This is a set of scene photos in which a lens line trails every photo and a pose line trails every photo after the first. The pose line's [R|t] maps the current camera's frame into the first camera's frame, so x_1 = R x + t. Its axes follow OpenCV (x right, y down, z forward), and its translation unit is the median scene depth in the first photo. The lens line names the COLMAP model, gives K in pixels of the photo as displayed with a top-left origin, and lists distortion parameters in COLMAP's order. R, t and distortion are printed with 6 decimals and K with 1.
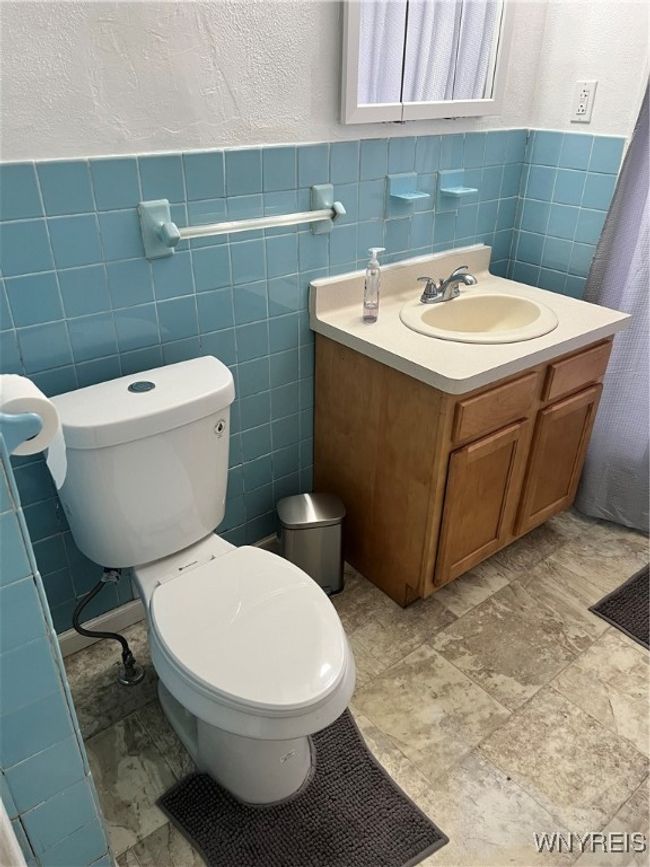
lens RADIAL K [[643.5, 0, 321.8], [0, 643.5, 438.0], [0, 0, 1]] dist [0.043717, -0.046448]
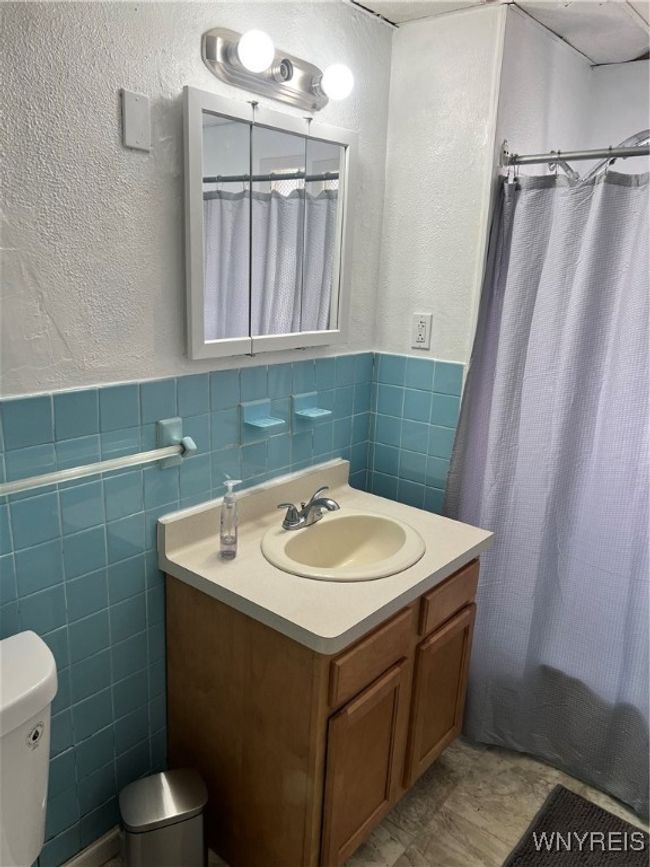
lens RADIAL K [[643.5, 0, 321.5], [0, 643.5, 436.7], [0, 0, 1]] dist [0.043717, -0.046448]
pose [[0.977201, -0.025749, 0.210747, 0.016589], [0.077043, 0.967966, -0.238971, -0.115797], [-0.197843, 0.249759, 0.947881, 0.079268]]
